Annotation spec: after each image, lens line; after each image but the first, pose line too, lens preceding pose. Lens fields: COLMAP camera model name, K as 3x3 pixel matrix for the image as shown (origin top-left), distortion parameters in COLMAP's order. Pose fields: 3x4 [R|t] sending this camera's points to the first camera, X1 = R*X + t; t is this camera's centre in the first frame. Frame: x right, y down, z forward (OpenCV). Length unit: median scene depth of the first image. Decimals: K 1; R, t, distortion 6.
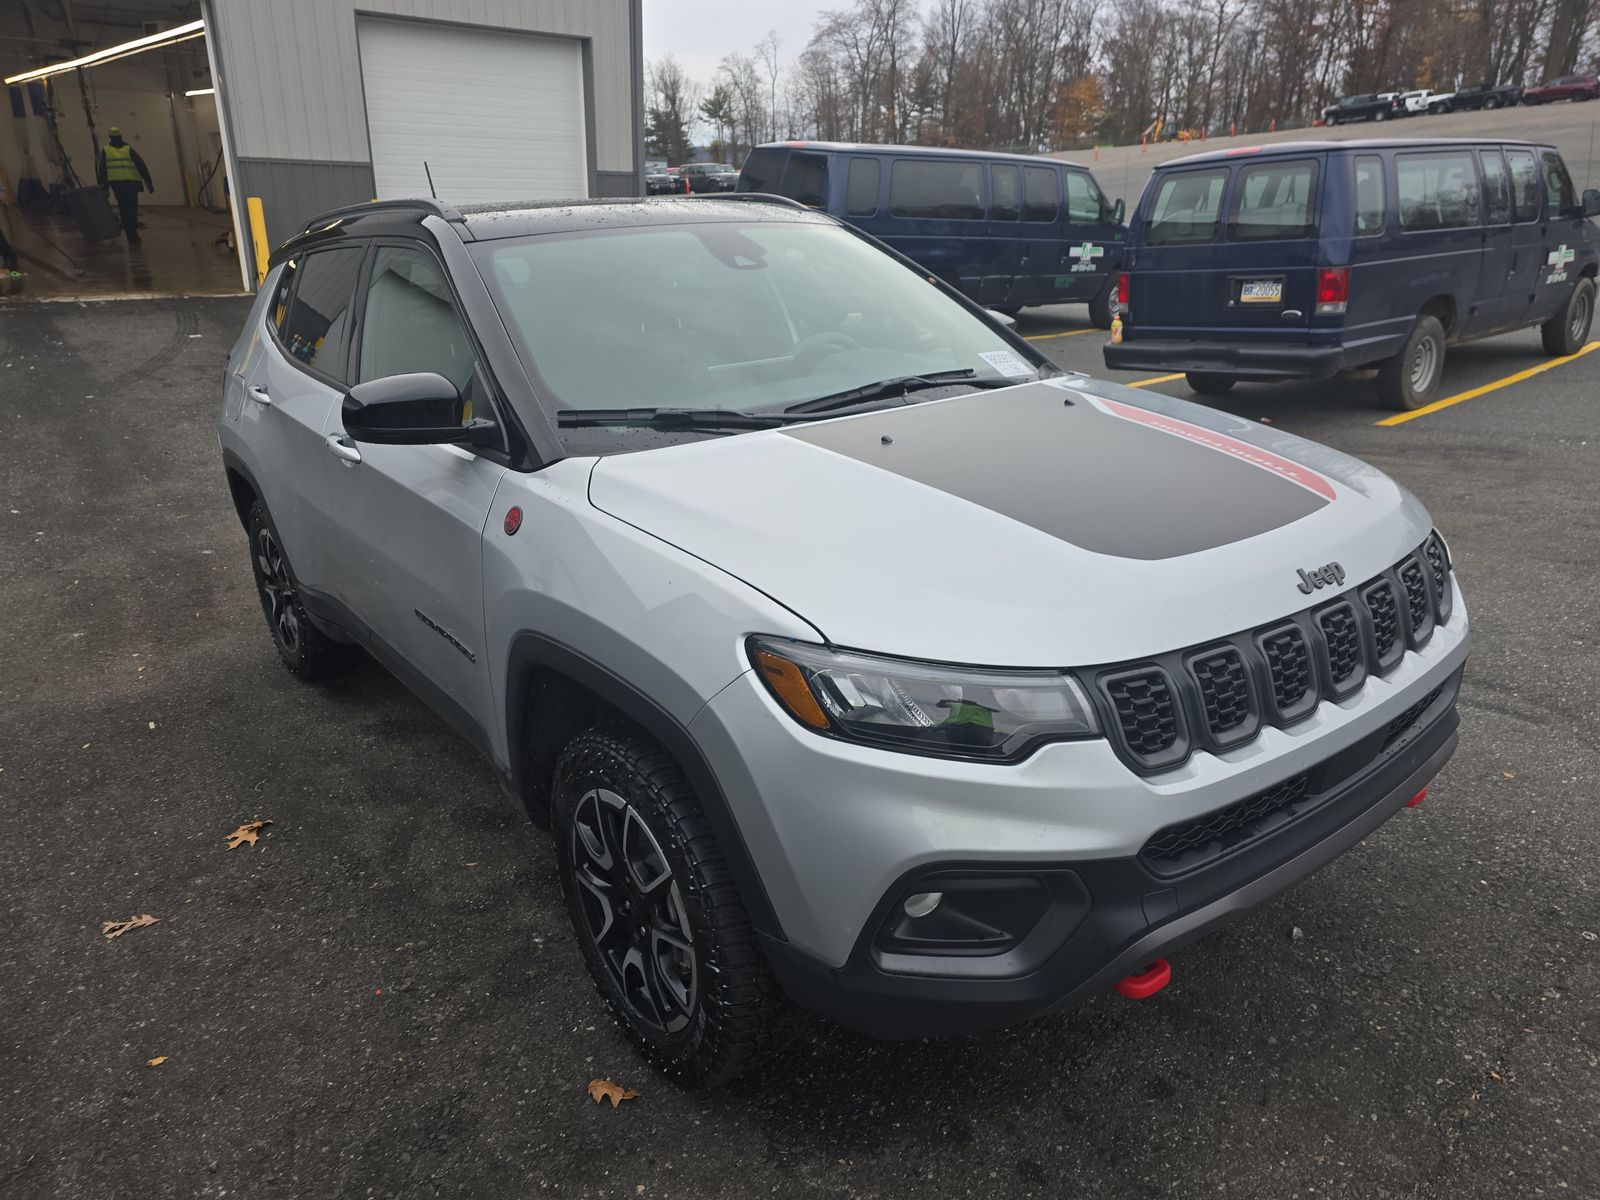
lens RADIAL K [[1068.6, 0, 789.4], [0, 1068.6, 600.5], [0, 0, 1]] dist [0.050612, -0.044649]
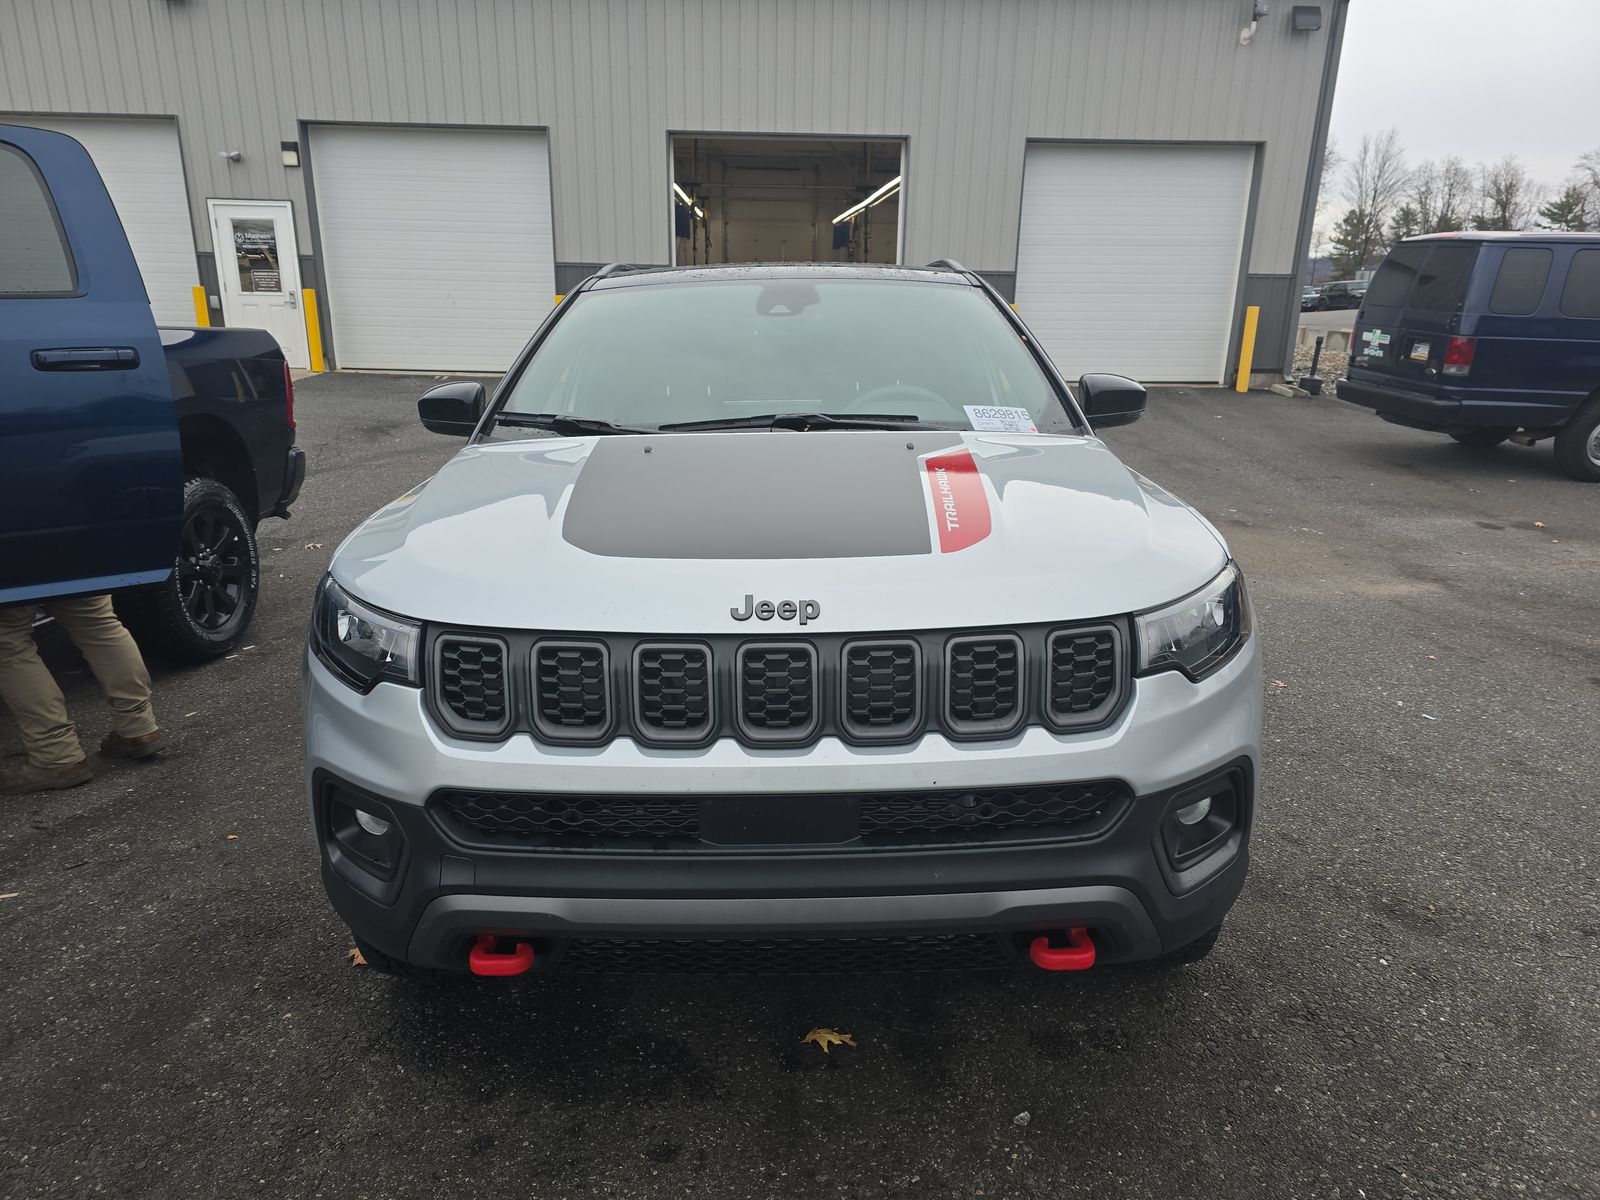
lens RADIAL K [[1068.6, 0, 789.4], [0, 1068.6, 600.5], [0, 0, 1]] dist [0.050612, -0.044649]
pose [[0.789666, 0.162306, -0.591679, 0.812847], [-0.219123, 0.975380, -0.024886, -0.007469], [0.573073, 0.149302, 0.805789, 0.229195]]
